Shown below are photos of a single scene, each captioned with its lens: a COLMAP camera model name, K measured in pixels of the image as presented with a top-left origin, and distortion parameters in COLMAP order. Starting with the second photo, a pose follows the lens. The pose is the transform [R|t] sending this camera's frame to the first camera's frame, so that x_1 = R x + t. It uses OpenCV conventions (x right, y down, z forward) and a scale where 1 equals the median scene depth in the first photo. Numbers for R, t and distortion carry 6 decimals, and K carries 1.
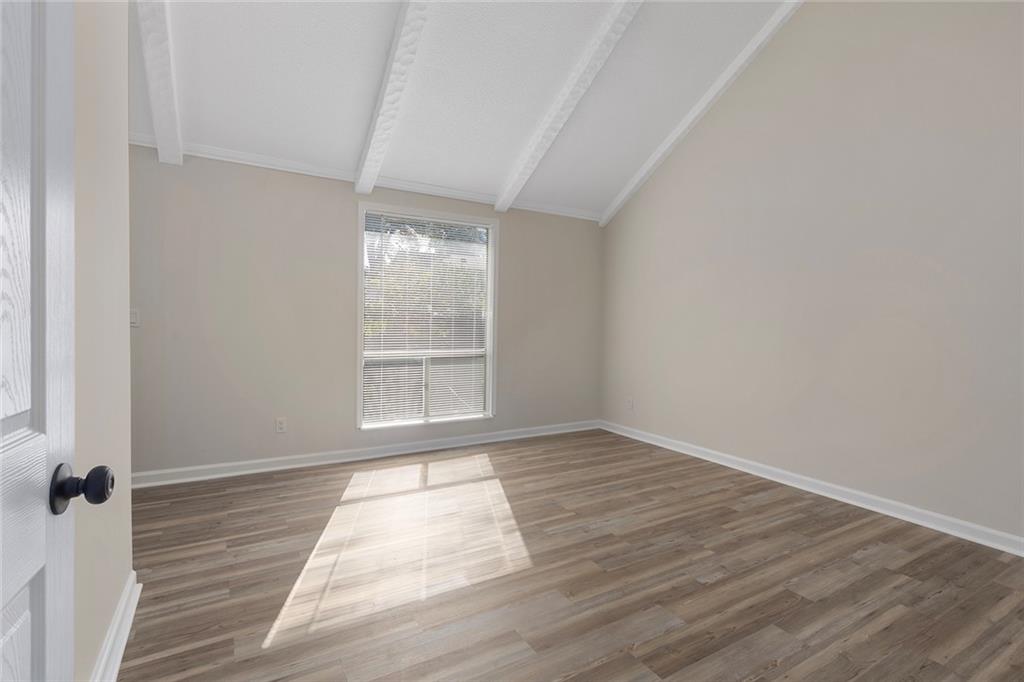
lens RADIAL K [[490.4, 0, 512.0], [0, 490.4, 341.0], [0, 0, 1]] dist [0.004136, 0.000645]
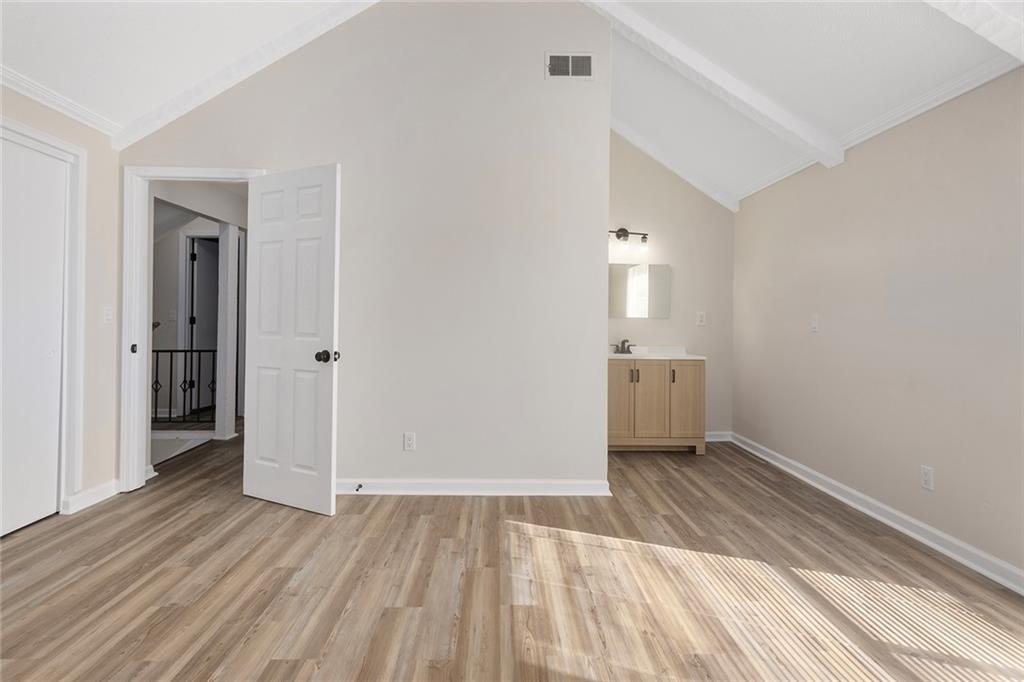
lens RADIAL K [[491.2, 0, 509.1], [0, 491.2, 315.8], [0, 0, 1]] dist [-0.001354, 0.000557]
pose [[-0.490855, -0.033843, -0.870584, 0.666451], [-0.060576, 0.998153, -0.004648, -0.025147], [0.869133, 0.050455, -0.491998, 1.300970]]
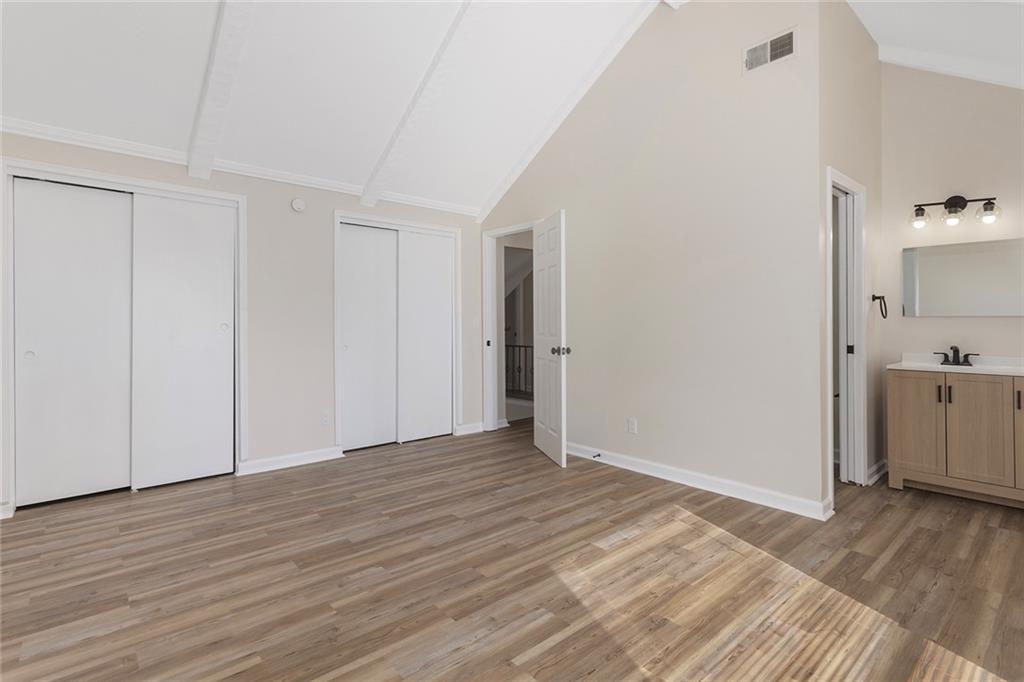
lens RADIAL K [[499.7, 0, 511.1], [0, 499.7, 320.2], [0, 0, 1]] dist [-0.000389, 0.000221]
pose [[-0.983510, -0.018989, -0.179854, 0.300329], [-0.025581, 0.999081, 0.034404, -0.061419], [0.179036, 0.038438, -0.983091, 1.944006]]
